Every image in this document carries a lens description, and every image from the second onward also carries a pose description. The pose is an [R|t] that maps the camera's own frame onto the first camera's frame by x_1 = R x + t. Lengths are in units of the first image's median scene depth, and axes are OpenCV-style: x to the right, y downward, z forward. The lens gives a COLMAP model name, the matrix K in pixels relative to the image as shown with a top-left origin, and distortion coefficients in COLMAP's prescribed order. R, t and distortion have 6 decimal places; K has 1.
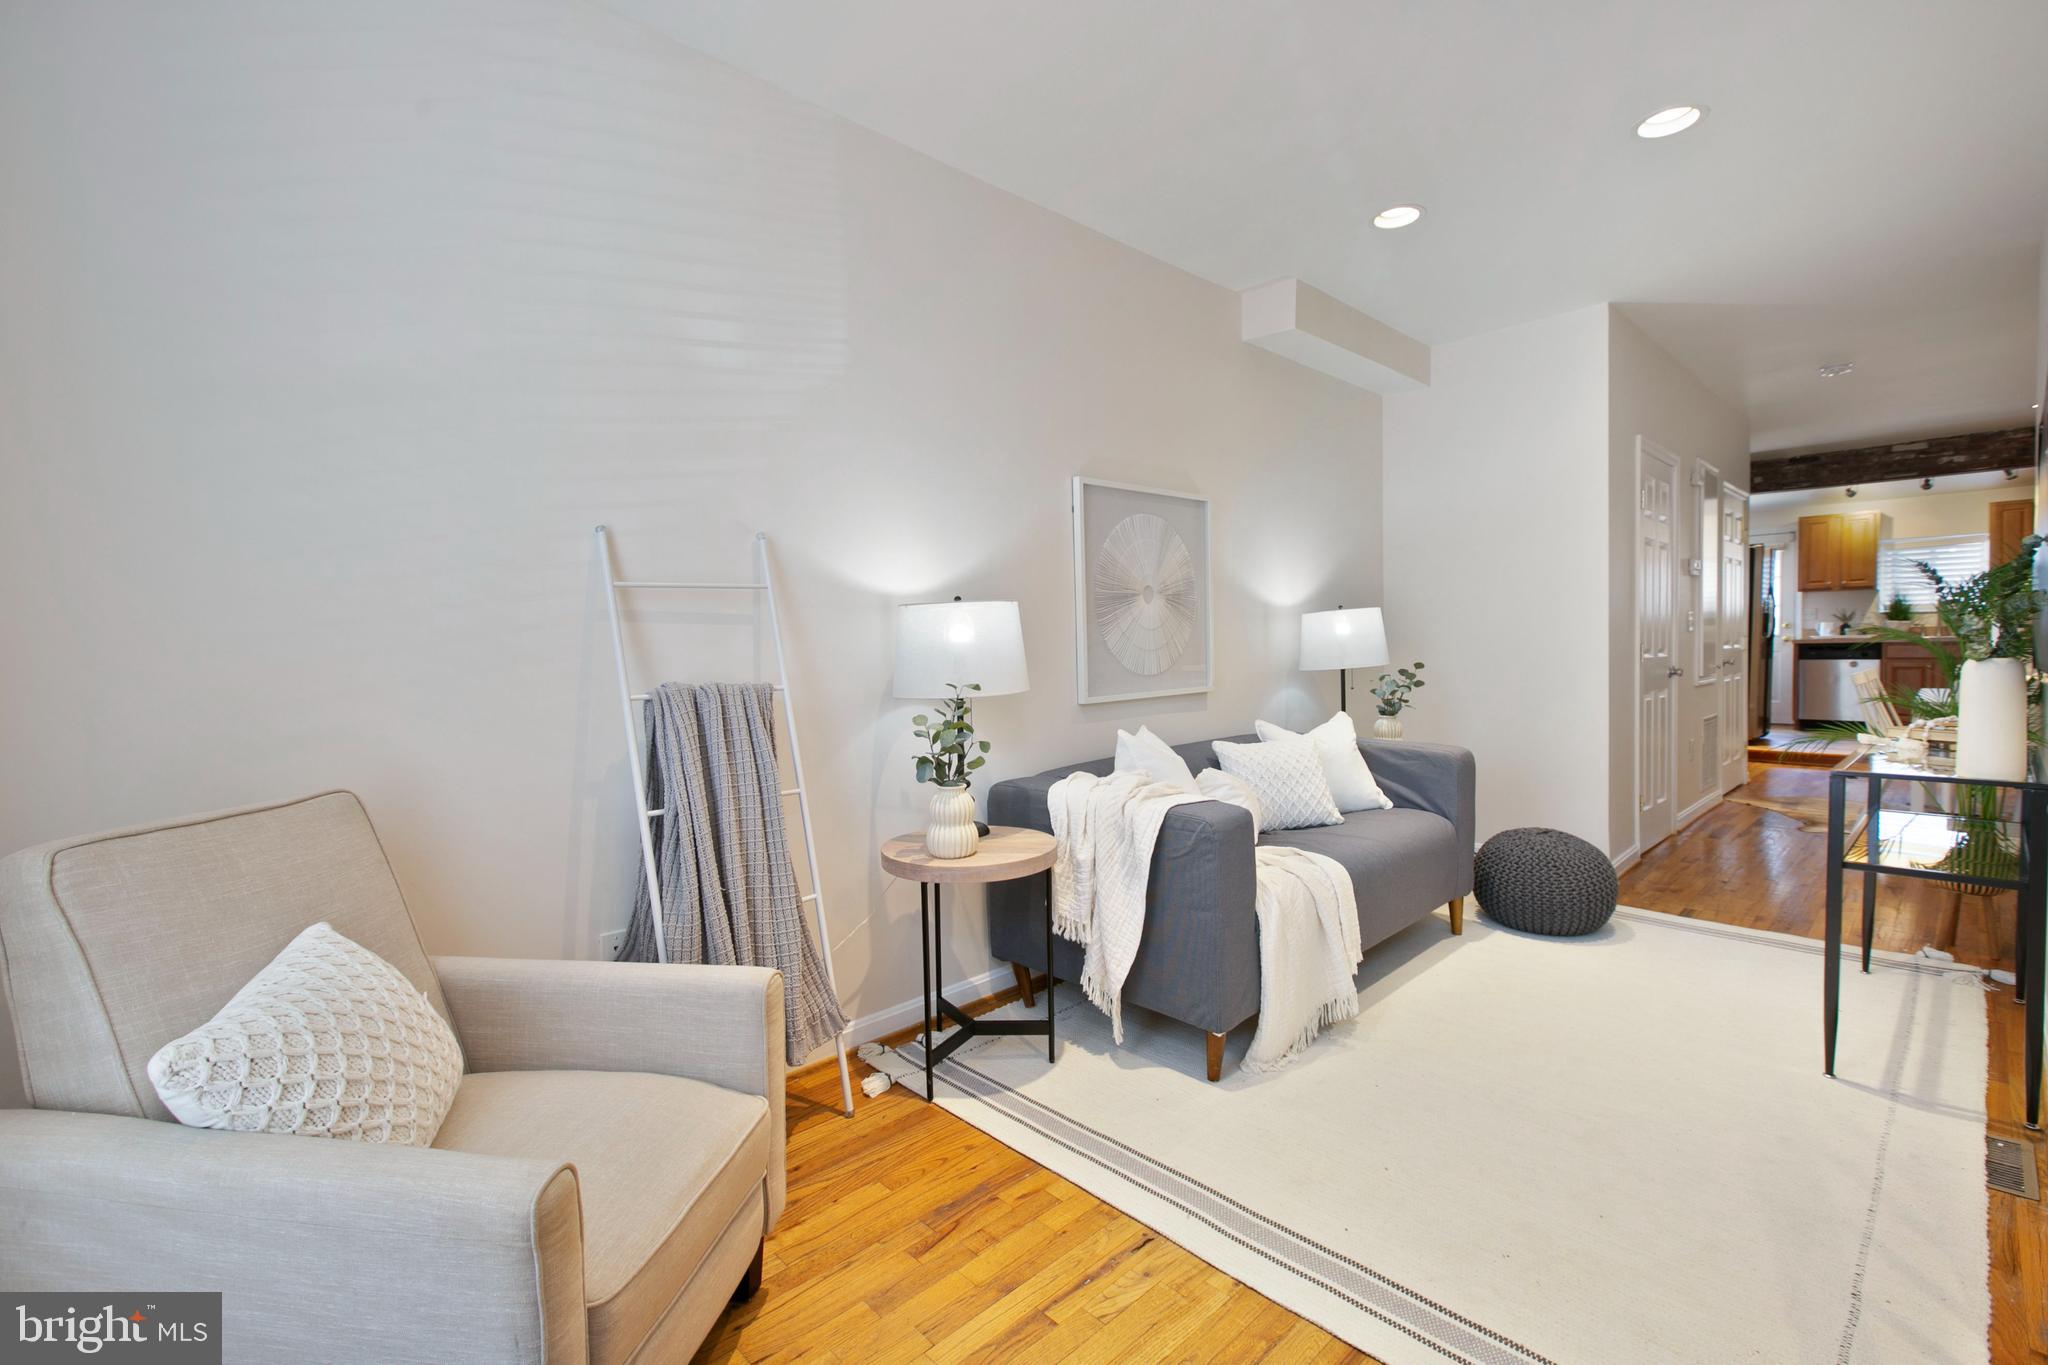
lens RADIAL K [[920.7, 0, 1021.1], [0, 920.7, 682.4], [0, 0, 1]] dist [-0.002614, 0.000337]
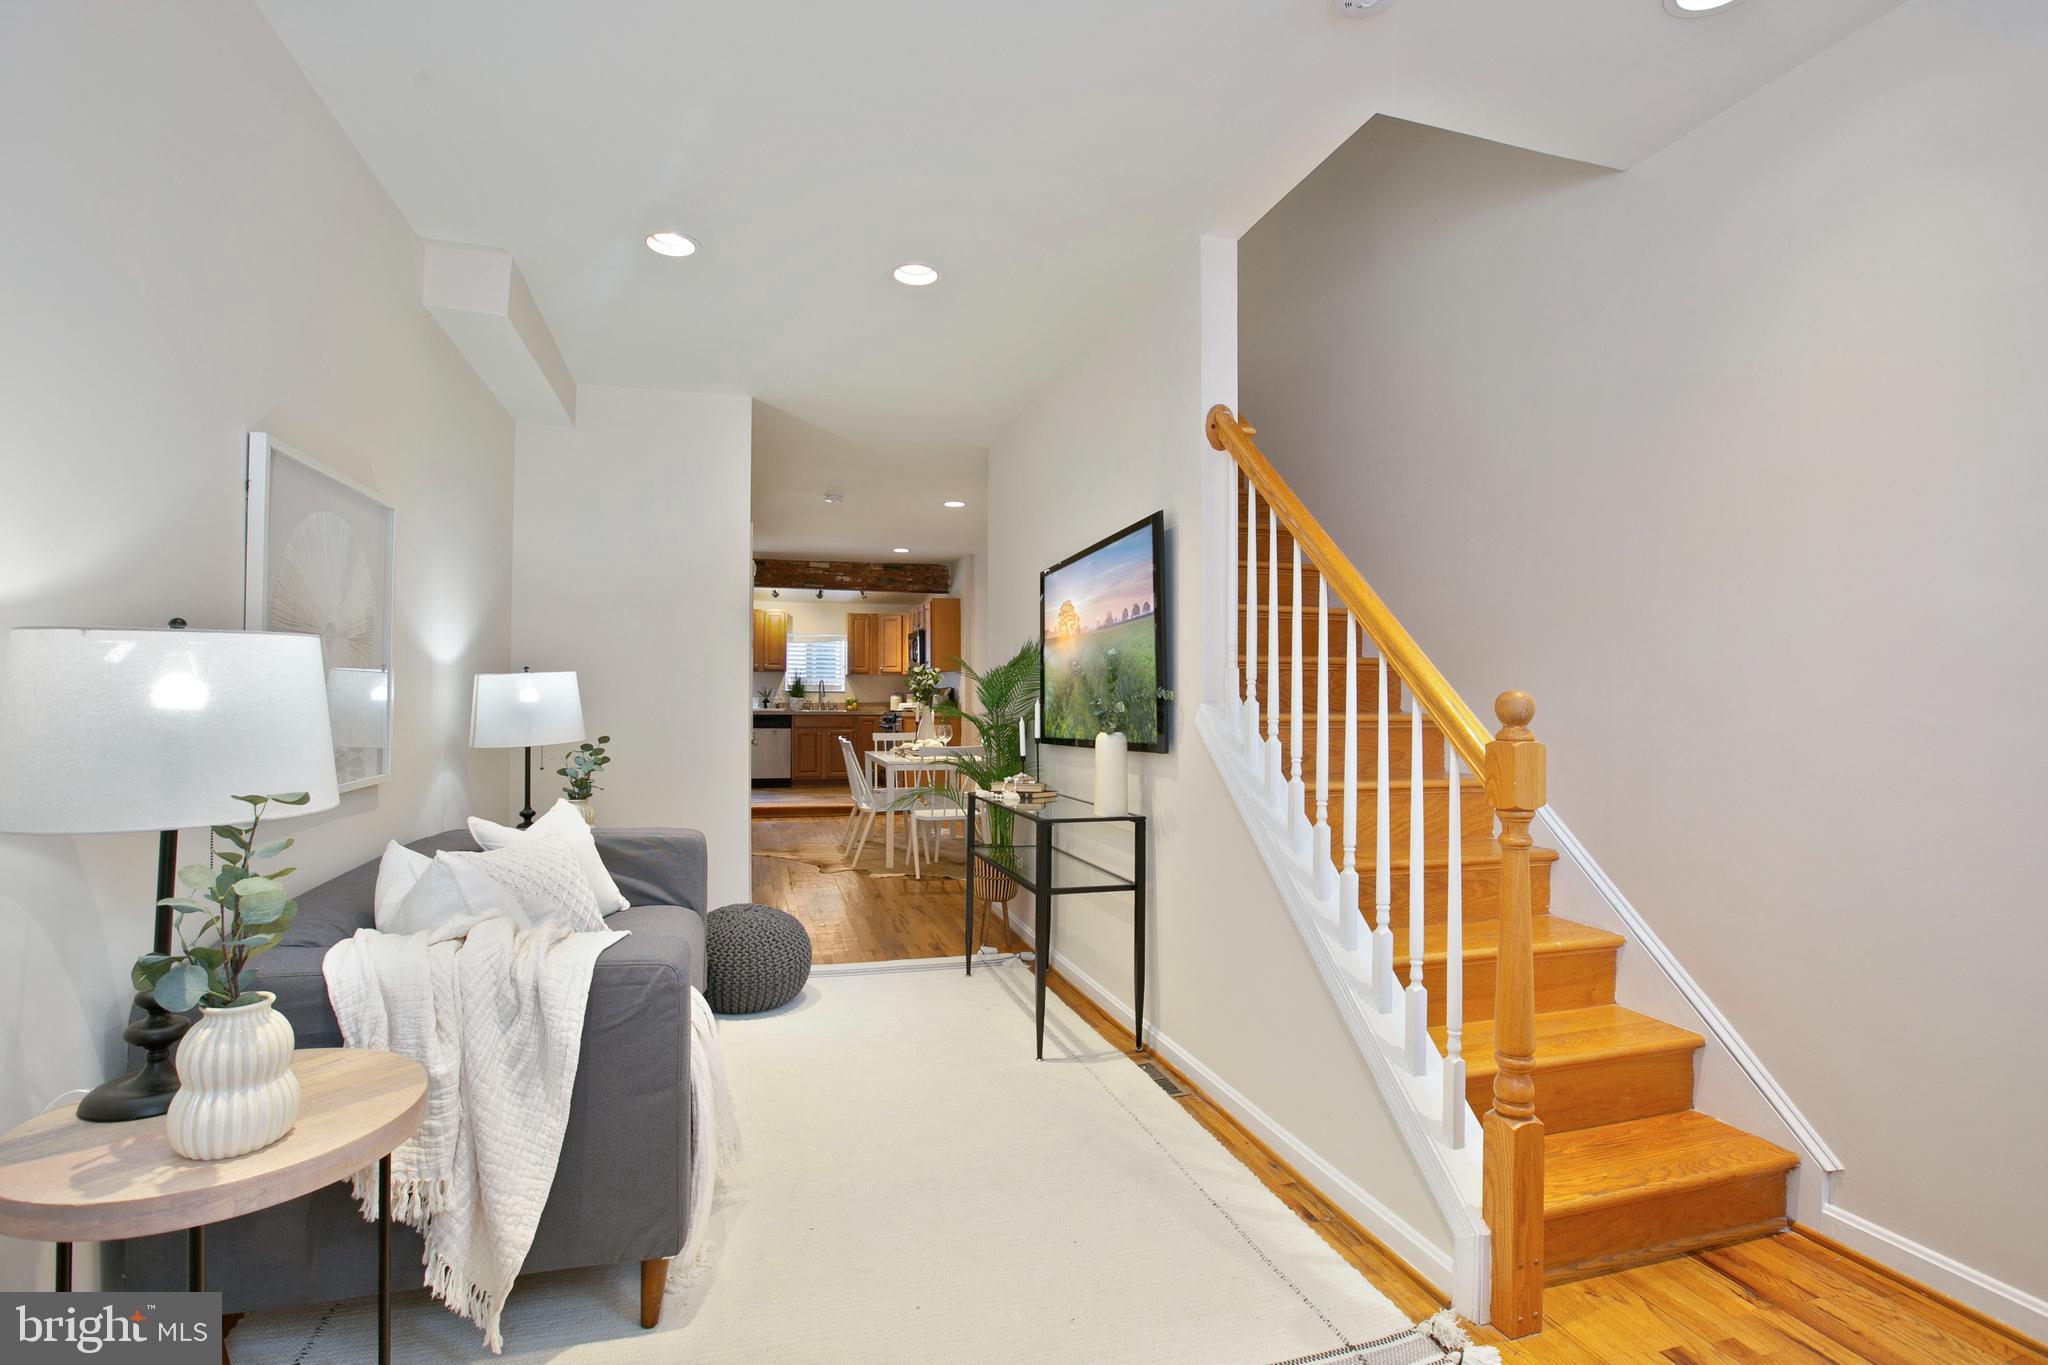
lens RADIAL K [[970.1, 0, 1032.7], [0, 970.1, 682.6], [0, 0, 1]] dist [-0.004428, 0.001484]
pose [[0.466746, 0.038285, 0.883562, -0.224698], [0.024671, 0.998110, -0.056281, -0.012563], [-0.884047, 0.048067, 0.464920, 0.240913]]
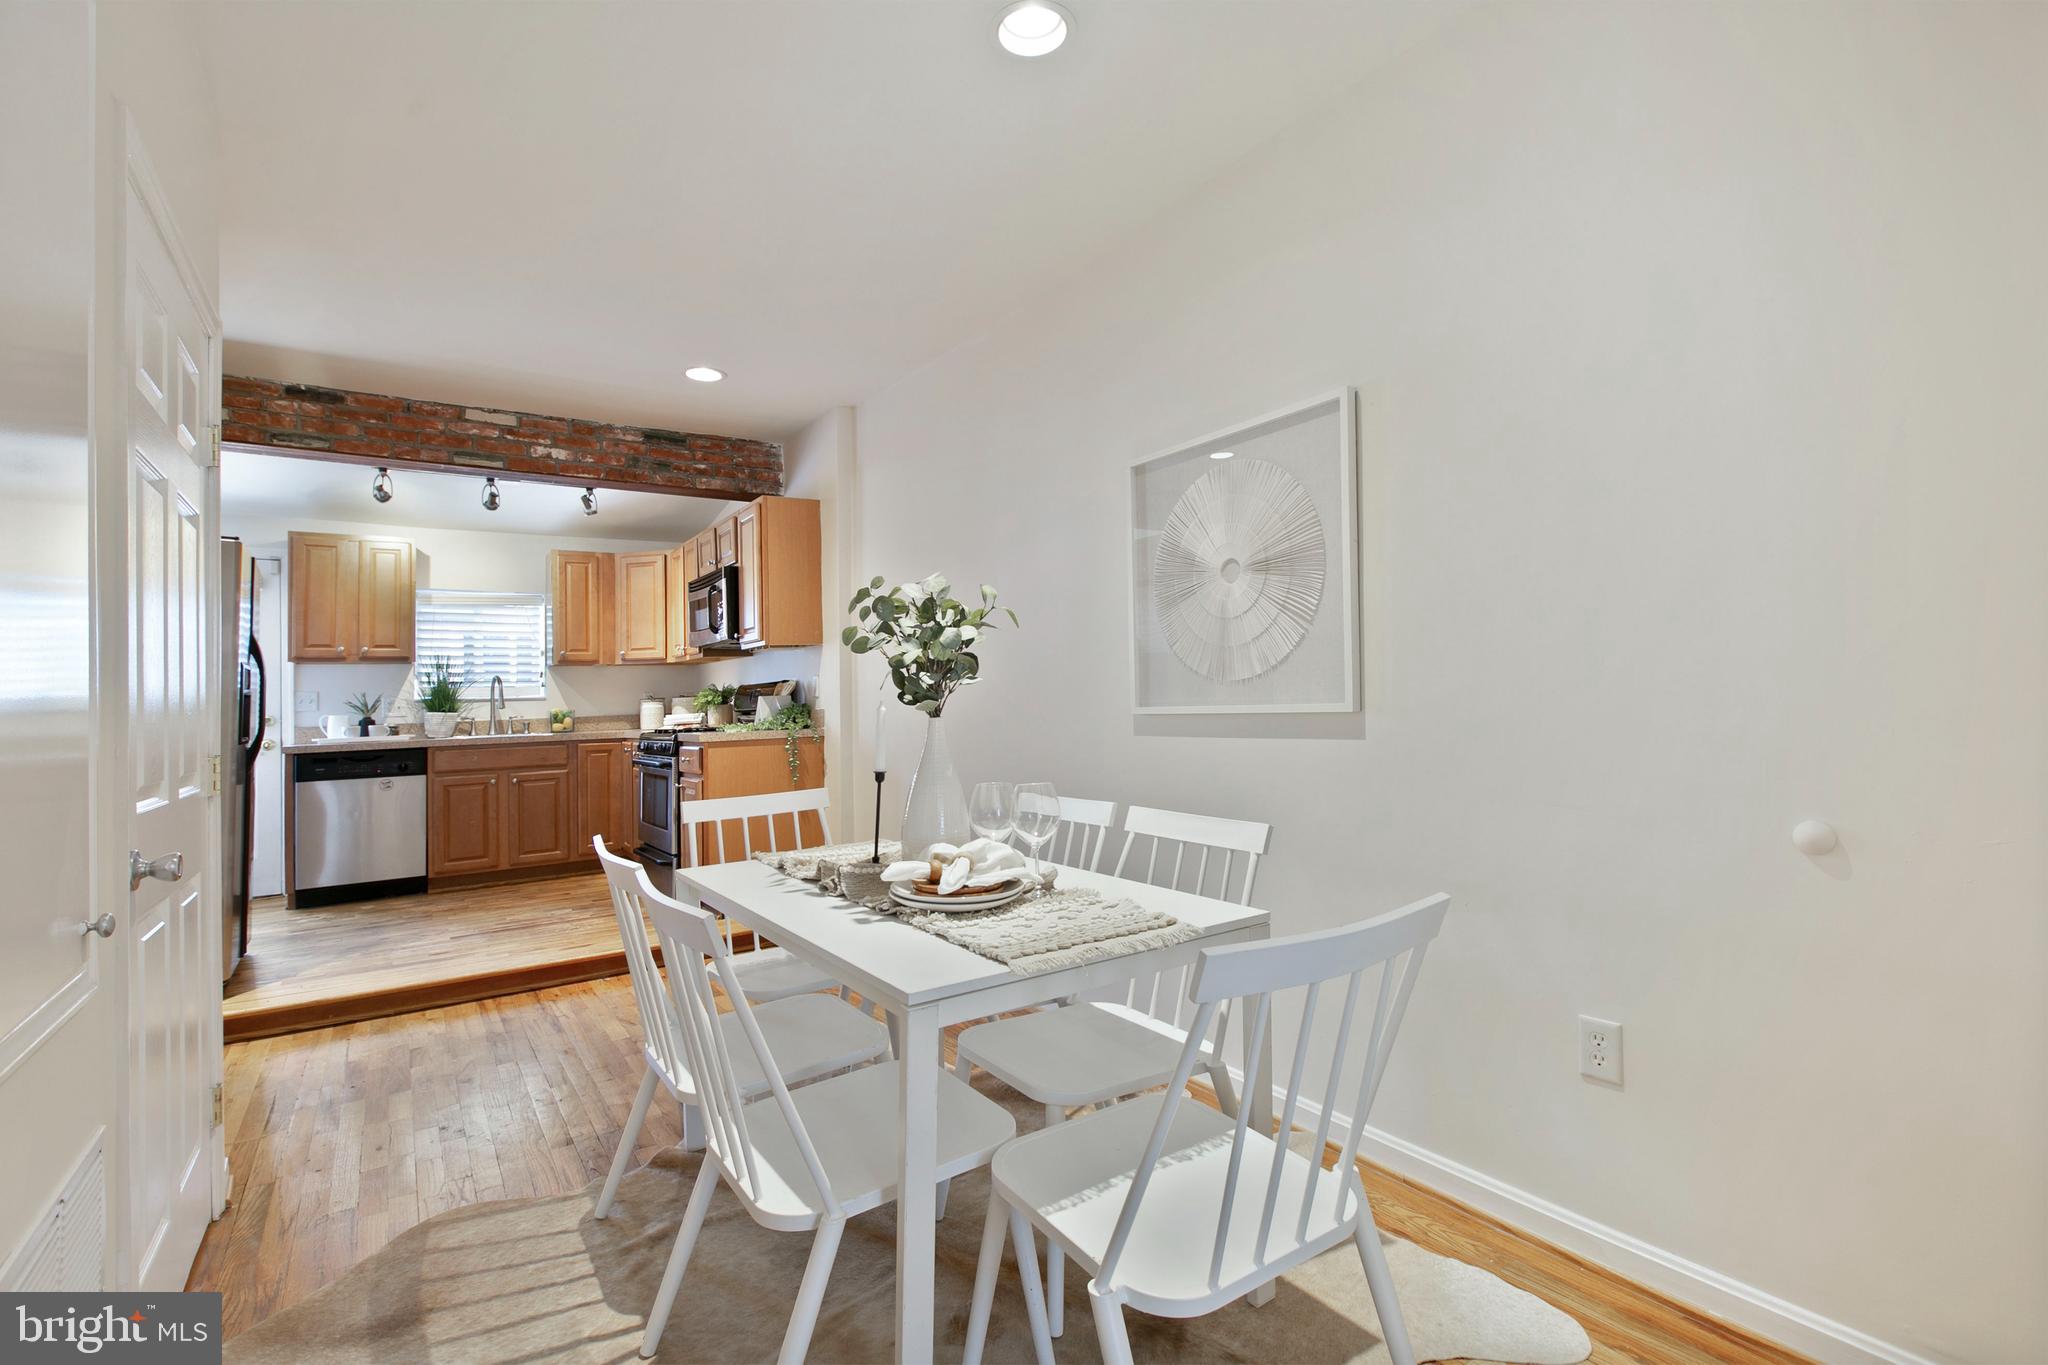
lens RADIAL K [[920.7, 0, 1066.5], [0, 920.7, 656.3], [0, 0, 1]] dist [-0.002614, 0.000337]
pose [[0.137860, 0.061082, 0.988566, 1.025274], [0.069425, 0.995046, -0.071164, -0.082816], [-0.988016, 0.078442, 0.132936, 1.314827]]
